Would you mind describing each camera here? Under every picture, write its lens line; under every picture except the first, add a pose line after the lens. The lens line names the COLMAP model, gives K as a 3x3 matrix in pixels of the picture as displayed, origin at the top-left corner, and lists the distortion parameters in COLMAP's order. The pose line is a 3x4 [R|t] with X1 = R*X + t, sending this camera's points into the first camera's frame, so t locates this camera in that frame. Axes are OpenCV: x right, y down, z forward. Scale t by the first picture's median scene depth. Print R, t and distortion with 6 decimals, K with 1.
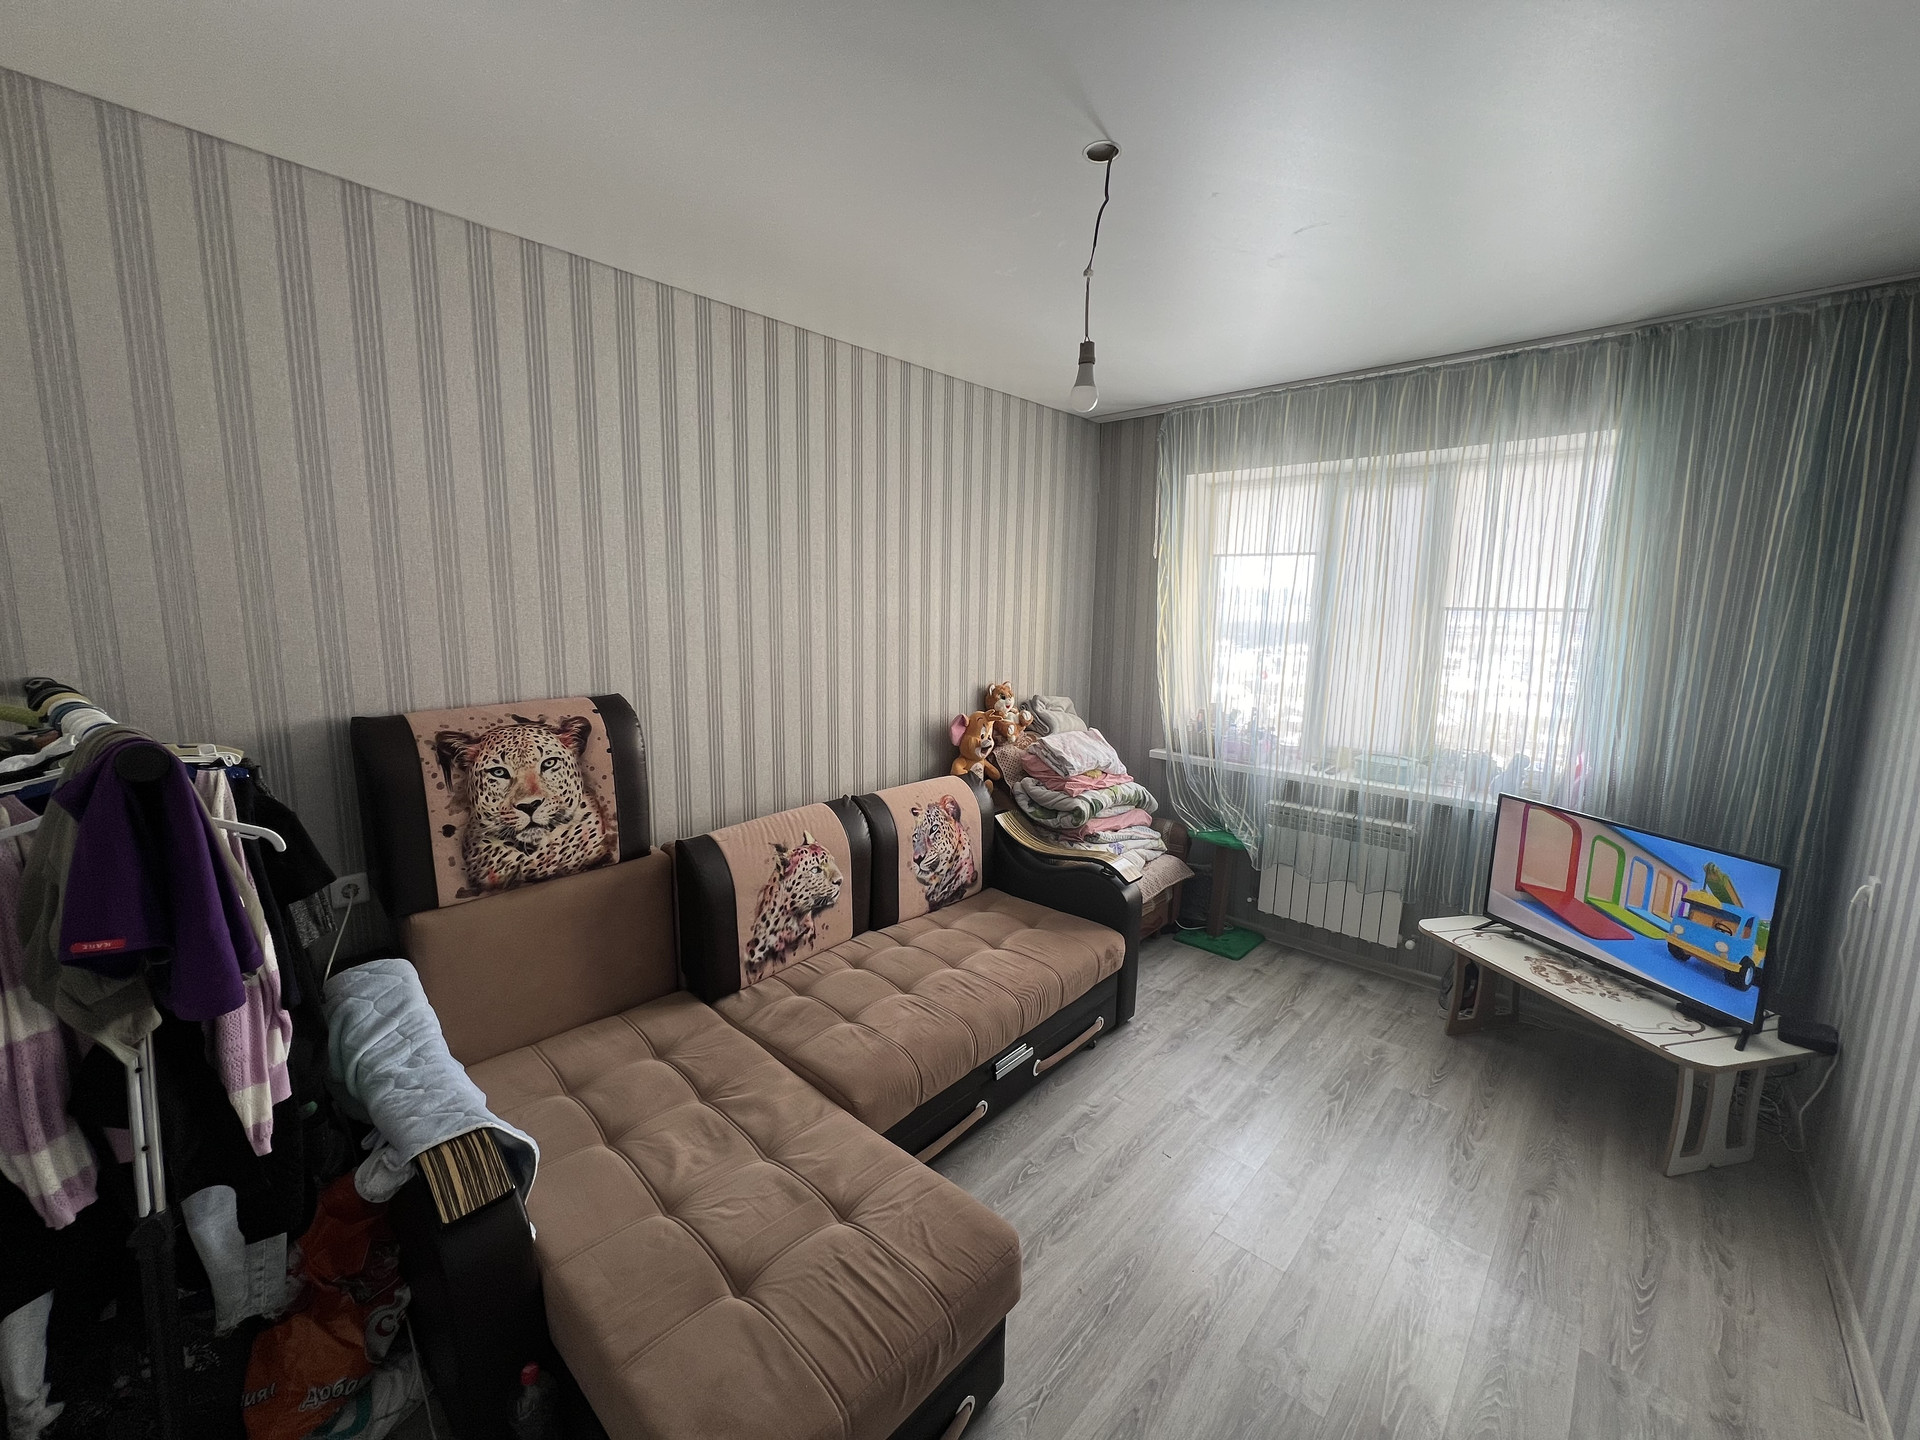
lens RADIAL K [[766.4, 0, 960.0], [0, 766.4, 720.0], [0, 0, 1]] dist [-0.000408, 0.000318]
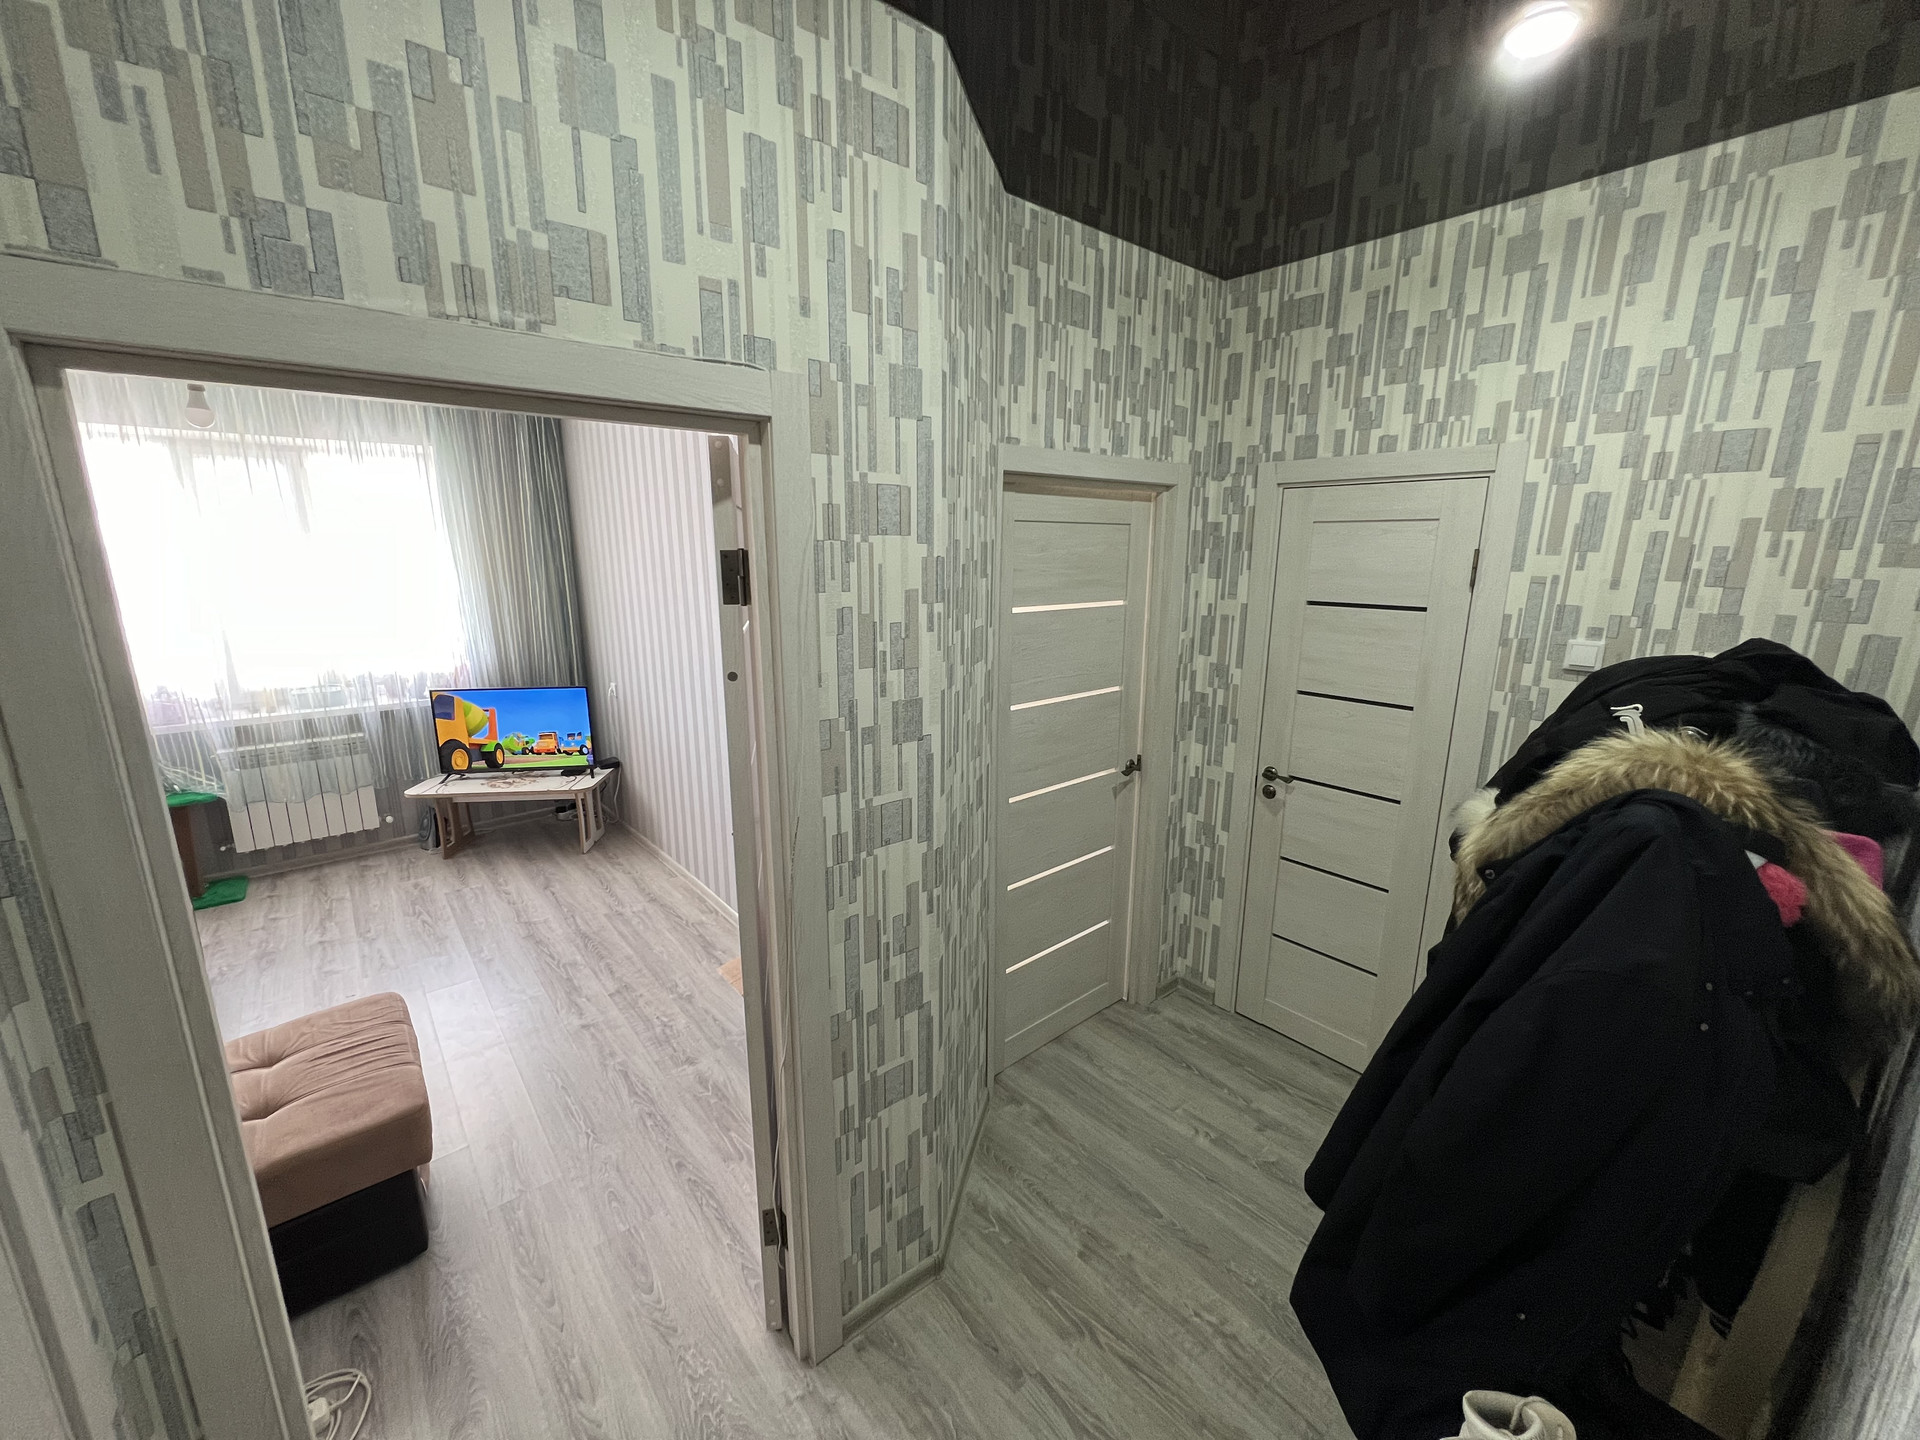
lens RADIAL K [[766.4, 0, 960.0], [0, 766.4, 720.0], [0, 0, 1]] dist [-0.000408, 0.000318]
pose [[0.129868, -0.236489, 0.962916, -0.592325], [0.150526, 0.964587, 0.216597, -0.015734], [-0.980039, 0.116815, 0.160867, -0.236161]]
